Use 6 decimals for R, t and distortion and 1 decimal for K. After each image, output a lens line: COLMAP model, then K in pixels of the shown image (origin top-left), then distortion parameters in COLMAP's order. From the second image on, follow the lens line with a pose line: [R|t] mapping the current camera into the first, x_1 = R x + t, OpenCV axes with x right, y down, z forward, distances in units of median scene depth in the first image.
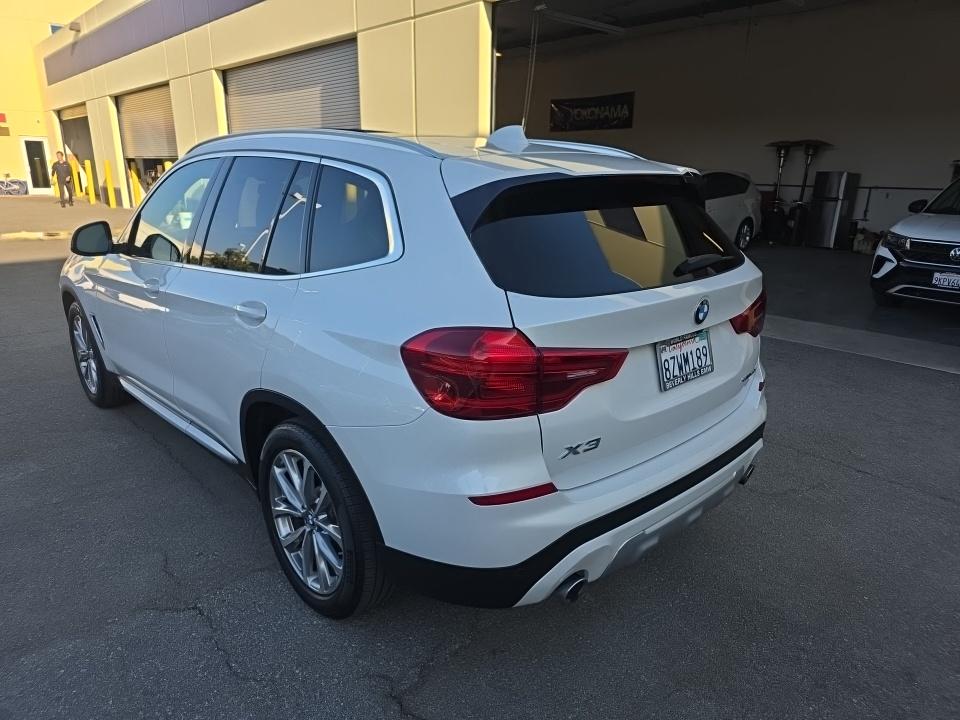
lens RADIAL K [[638.0, 0, 480.0], [0, 638.0, 360.0], [0, 0, 1]] dist [-0.000968, -0.004429]
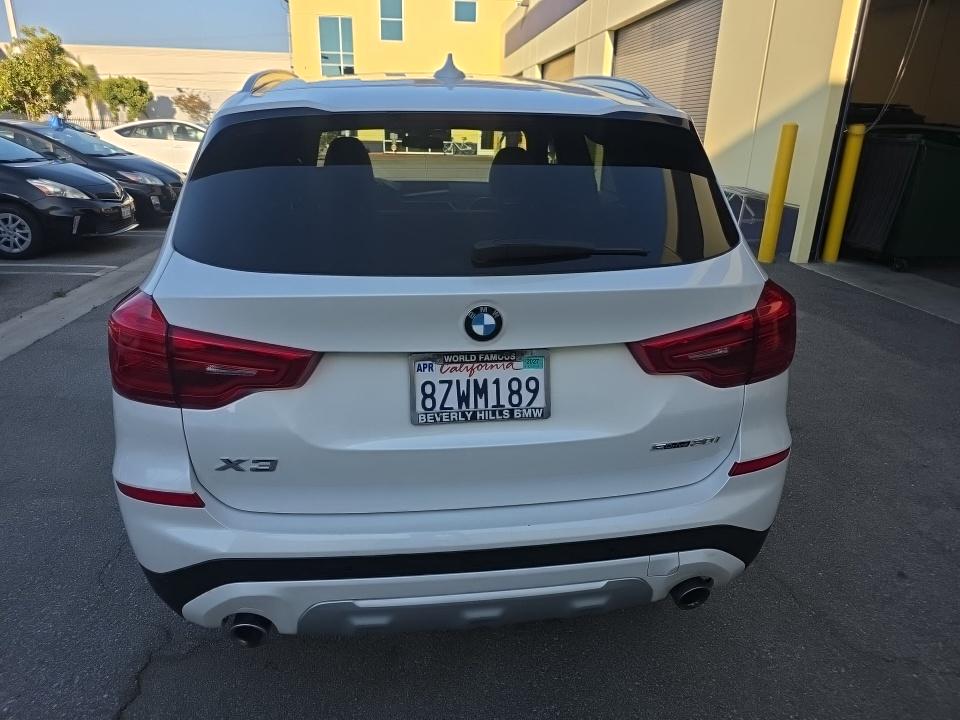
lens RADIAL K [[629.6, 0, 480.0], [0, 629.6, 360.0], [0, 0, 1]] dist [0.072466, -0.060479]
pose [[0.817534, 0.198423, -0.540617, 0.682401], [-0.171478, 0.980059, 0.100398, -0.099561], [0.549758, 0.010626, 0.835256, 0.438872]]
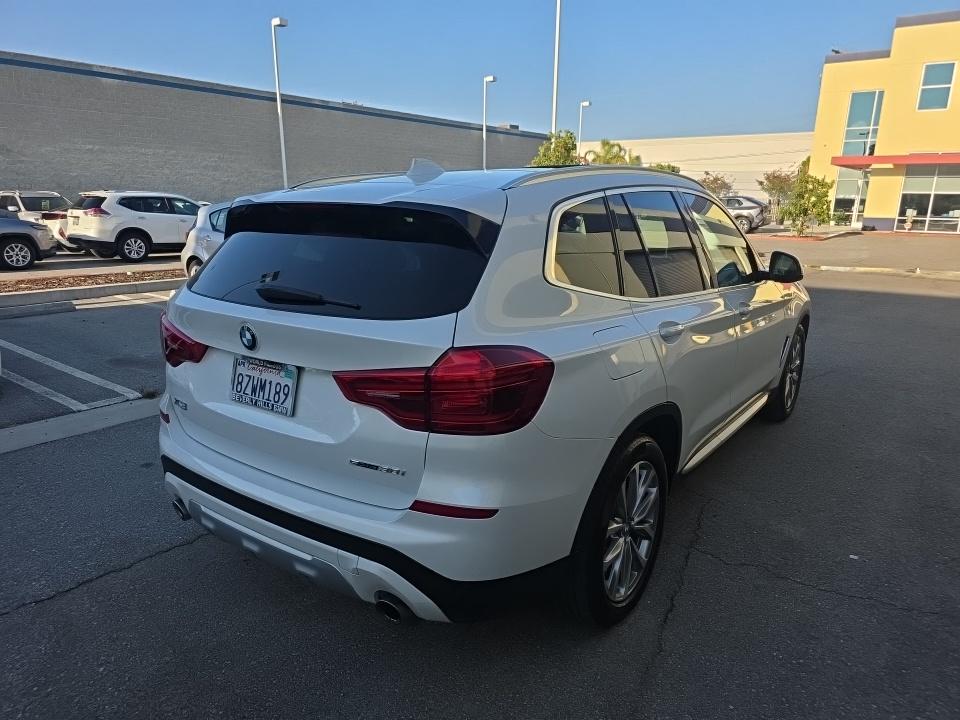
lens RADIAL K [[638.0, 0, 480.0], [0, 638.0, 360.0], [0, 0, 1]] dist [-0.000968, -0.004429]
pose [[0.223876, 0.229551, -0.947199, 1.331860], [-0.284761, 0.944865, 0.161680, -0.295979], [0.932089, 0.233529, 0.276900, 1.034806]]
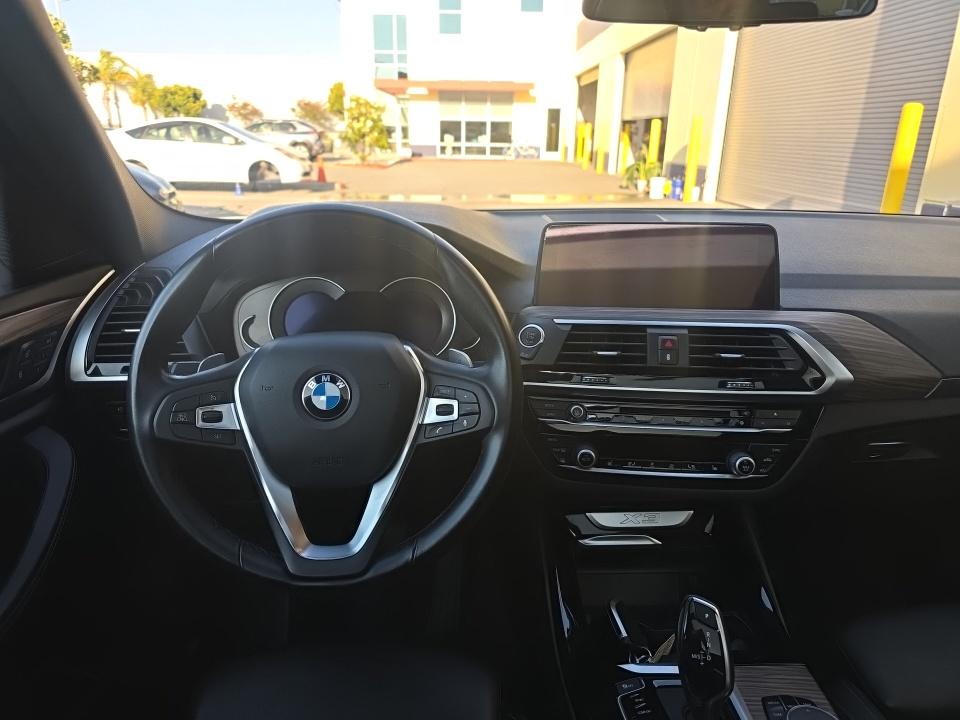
lens RADIAL K [[683.7, 0, 480.0], [0, 683.7, 360.0], [0, 0, 1]] dist [0.049821, -0.061263]
pose [[0.767395, 0.199013, -0.609507, -0.570929], [-0.185494, 0.978869, 0.086070, -0.363396], [0.613757, 0.047010, 0.788094, 1.660728]]
